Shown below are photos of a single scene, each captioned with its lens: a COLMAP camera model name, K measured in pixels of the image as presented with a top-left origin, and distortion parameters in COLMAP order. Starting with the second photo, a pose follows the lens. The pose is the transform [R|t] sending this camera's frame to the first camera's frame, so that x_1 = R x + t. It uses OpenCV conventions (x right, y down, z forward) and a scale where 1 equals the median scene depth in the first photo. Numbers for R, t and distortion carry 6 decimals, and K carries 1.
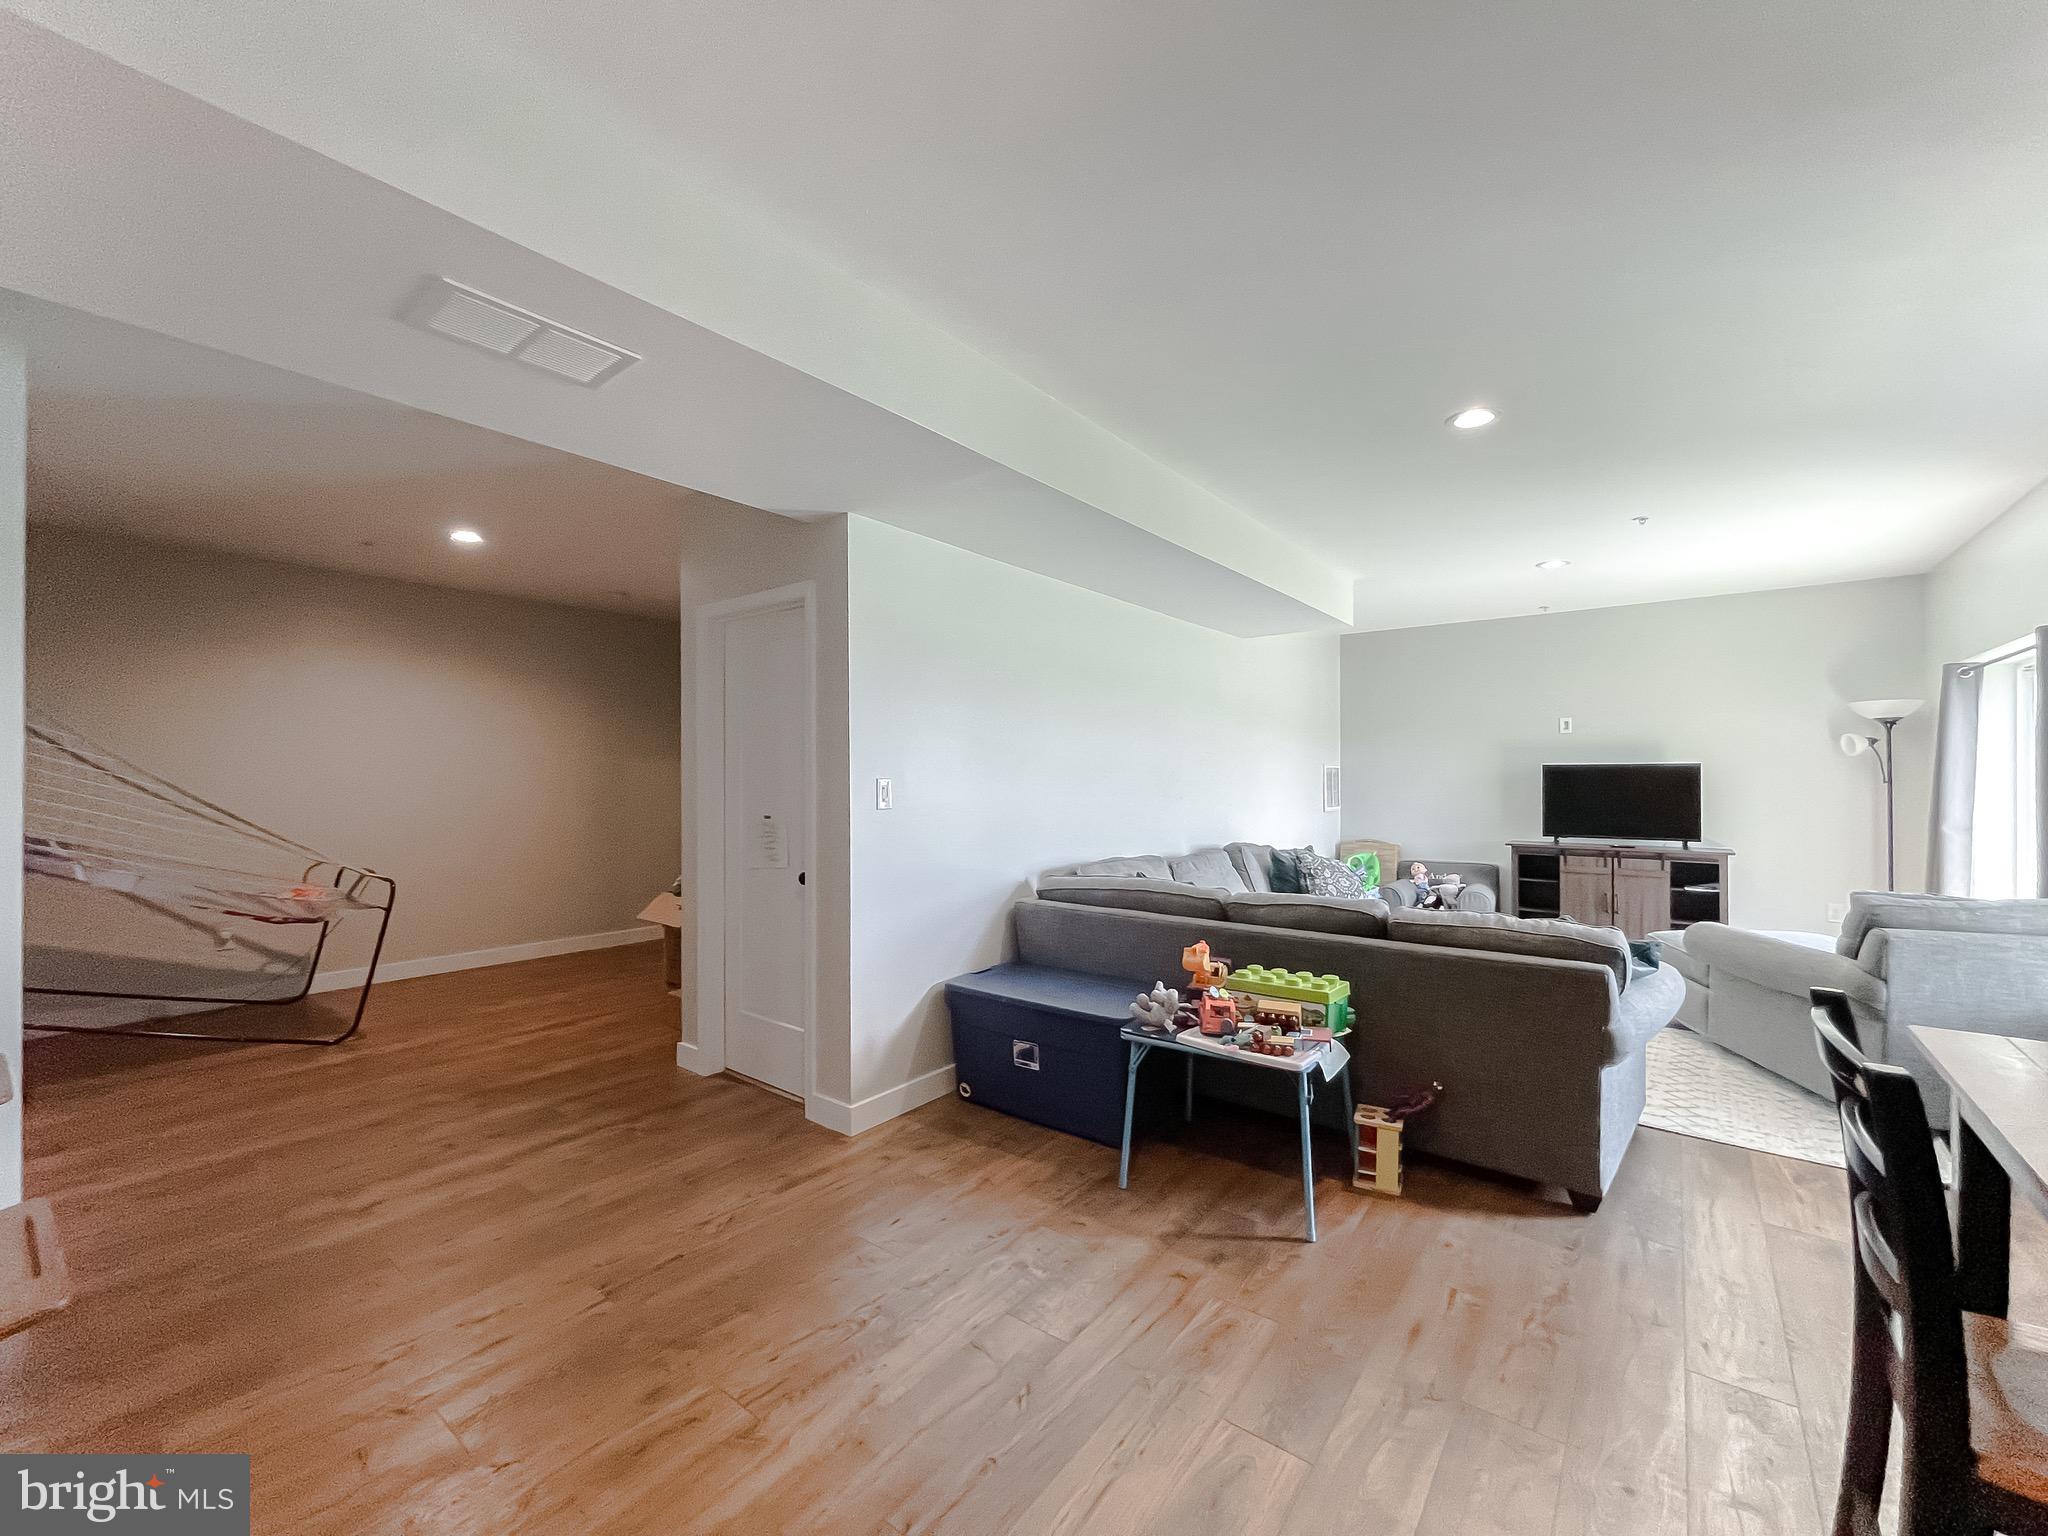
lens RADIAL K [[854.7, 0, 1007.4], [0, 854.7, 777.2], [0, 0, 1]] dist [-0.008579, -0.001195]
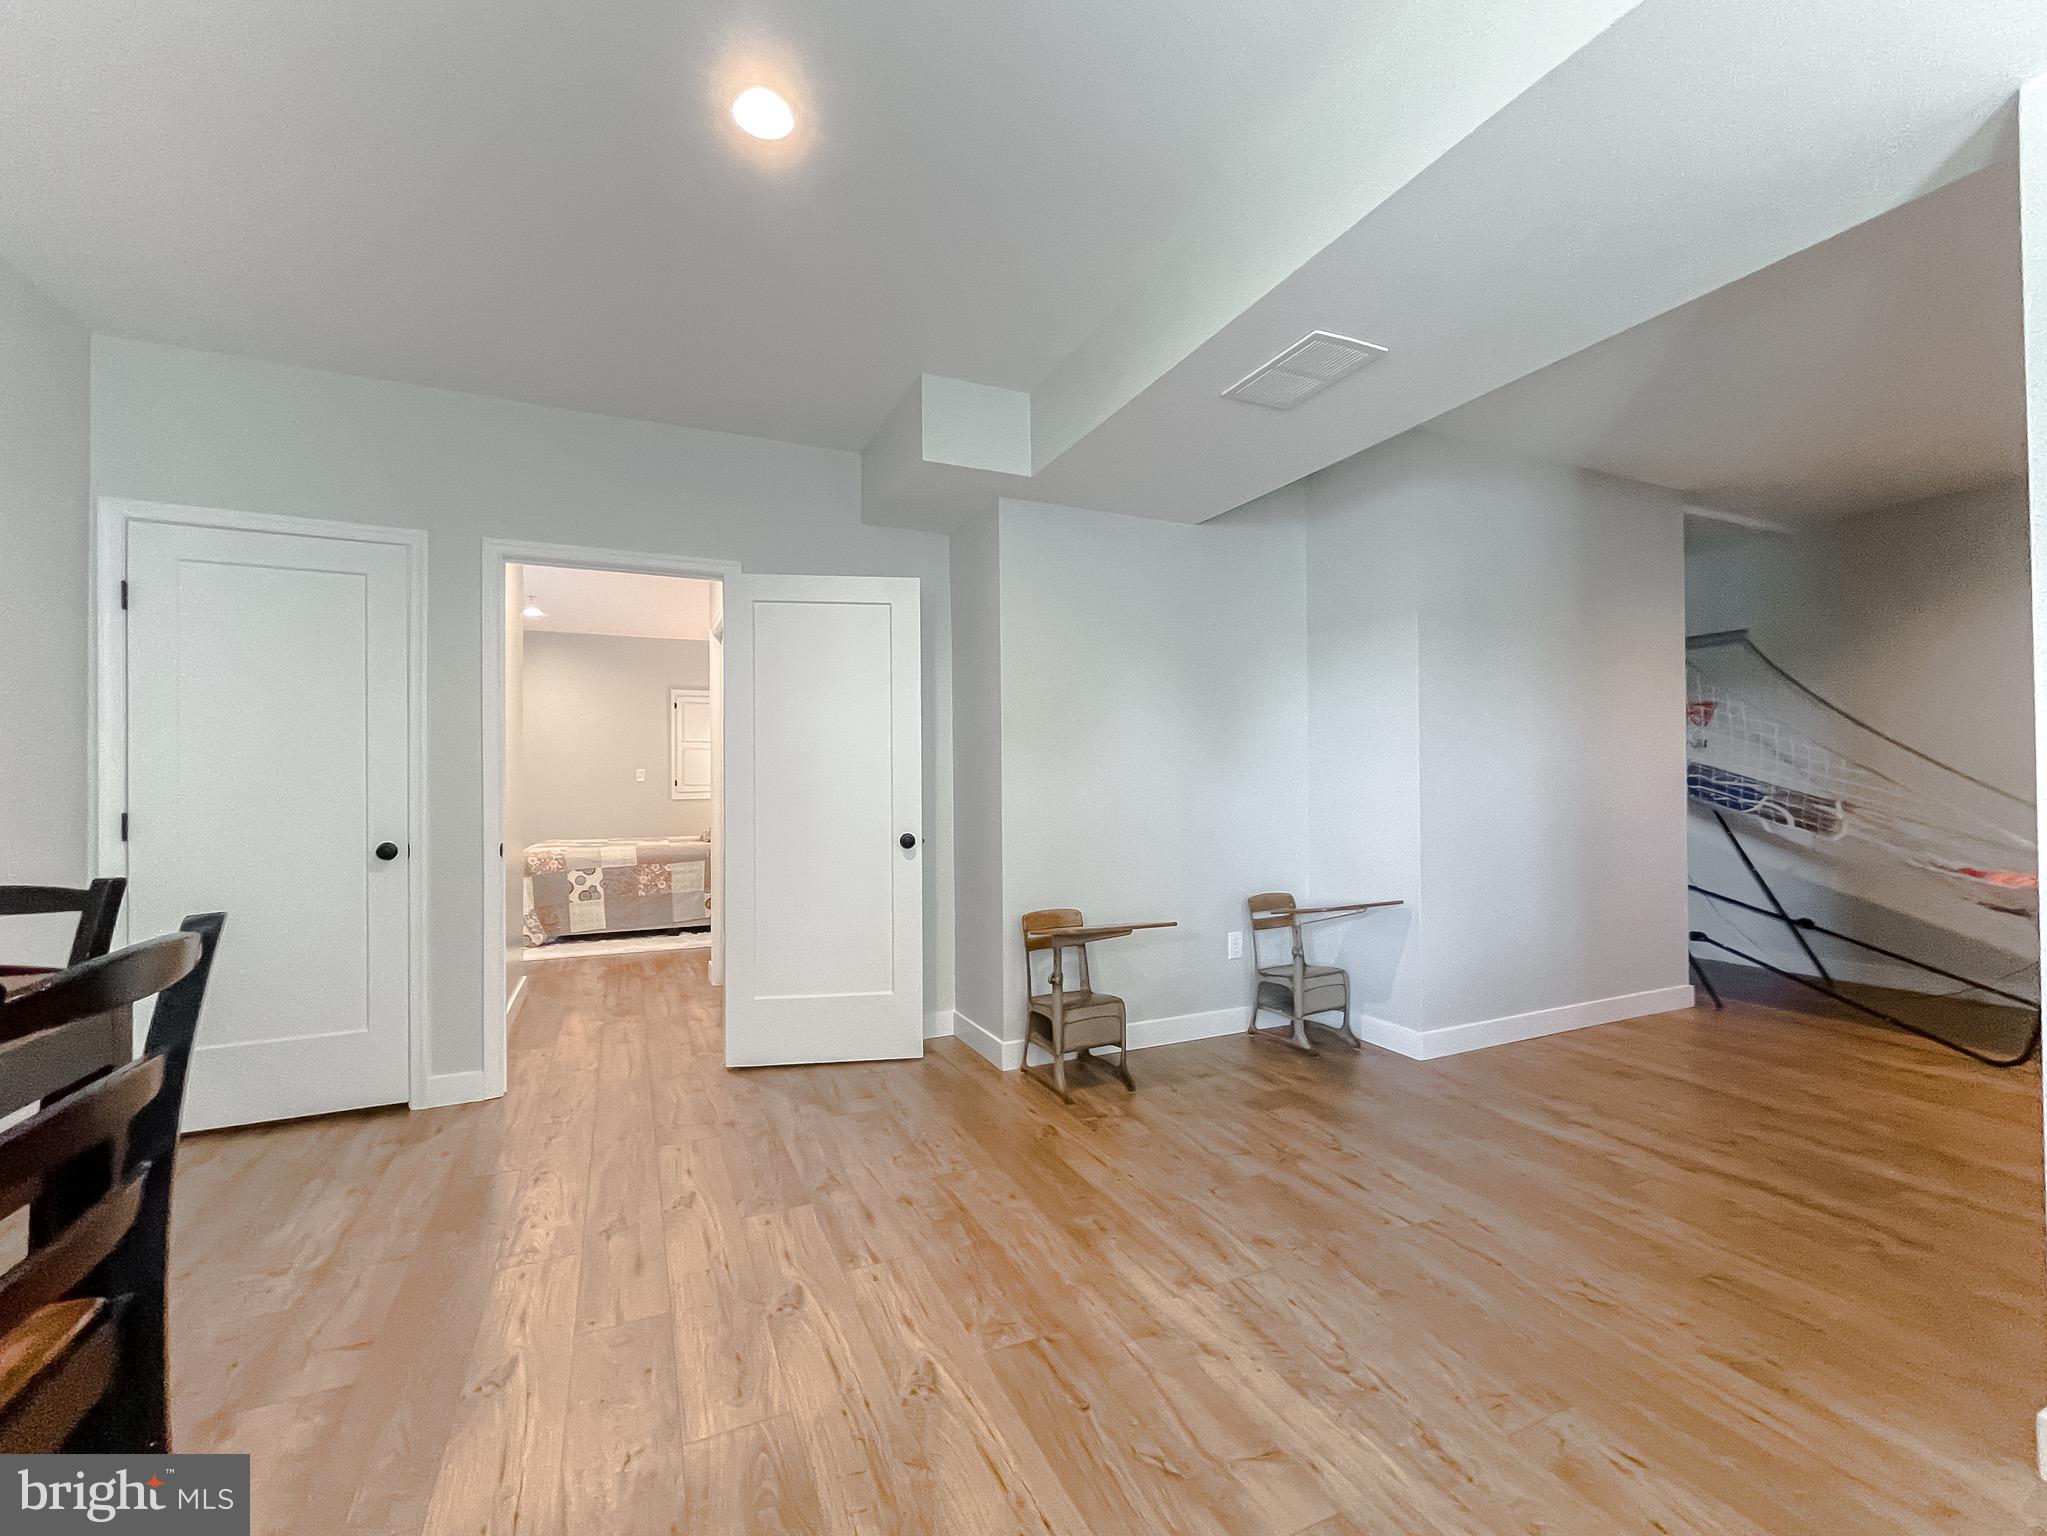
lens RADIAL K [[854.3, 0, 1006.6], [0, 854.3, 771.2], [0, 0, 1]] dist [-0.008579, -0.001195]
pose [[-0.469704, -0.003777, -0.882816, 0.551955], [0.002487, 0.999981, -0.005601, 0.060814], [0.882820, -0.004826, -0.469686, 0.873810]]
